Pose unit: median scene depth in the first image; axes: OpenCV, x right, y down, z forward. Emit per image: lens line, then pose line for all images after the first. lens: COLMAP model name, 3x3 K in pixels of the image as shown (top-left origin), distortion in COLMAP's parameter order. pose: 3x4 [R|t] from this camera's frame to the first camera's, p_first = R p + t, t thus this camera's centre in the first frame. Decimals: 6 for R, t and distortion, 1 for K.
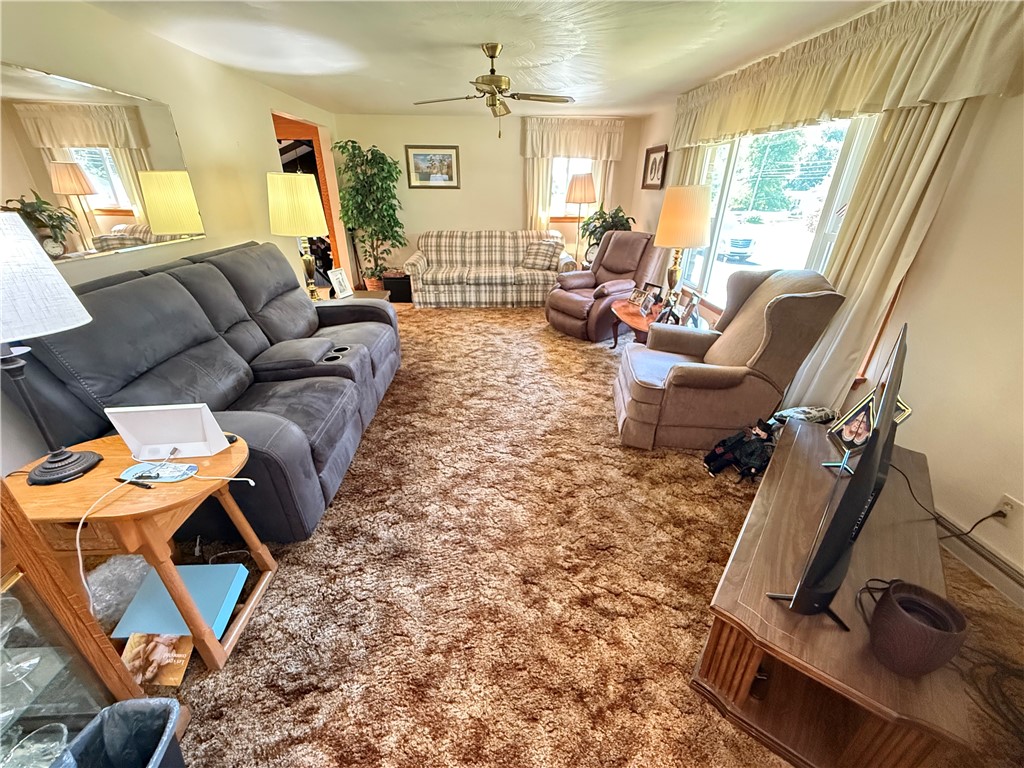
lens RADIAL K [[410.6, 0, 514.5], [0, 410.6, 383.6], [0, 0, 1]] dist [0.002362, -0.001011]
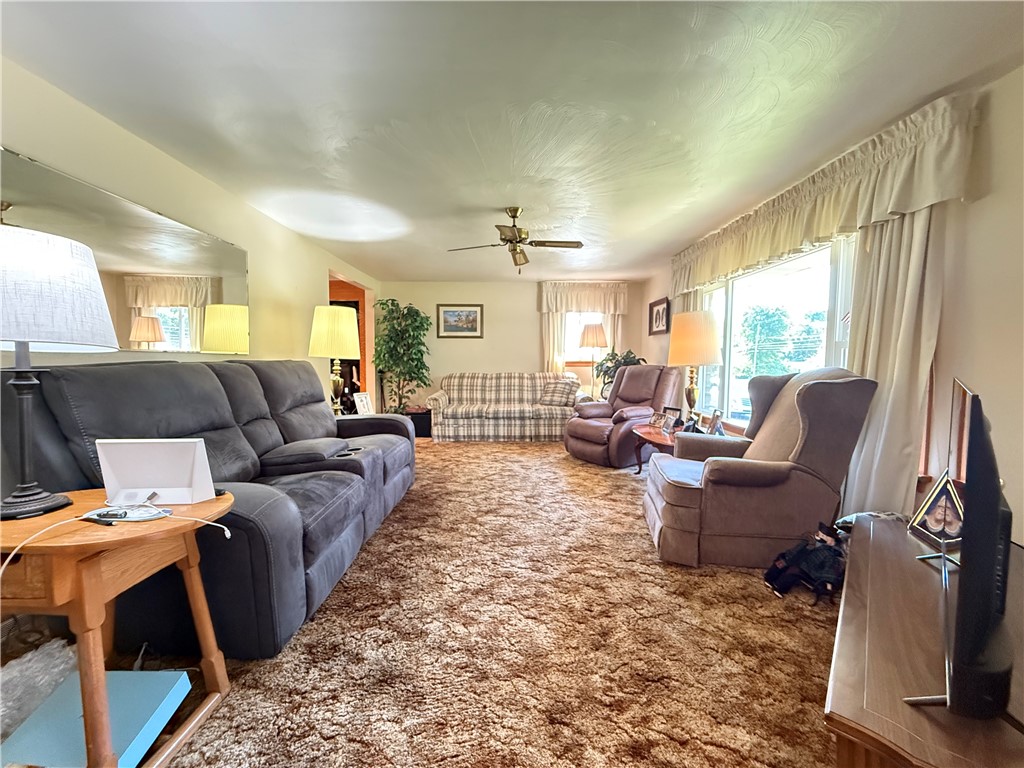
lens RADIAL K [[410.6, 0, 514.4], [0, 410.6, 382.1], [0, 0, 1]] dist [0.002362, -0.001011]
pose [[0.999116, -0.004996, -0.041730, -0.005411], [-0.011296, 0.924450, -0.381135, 0.147388], [0.040482, 0.381270, 0.923577, 0.065611]]
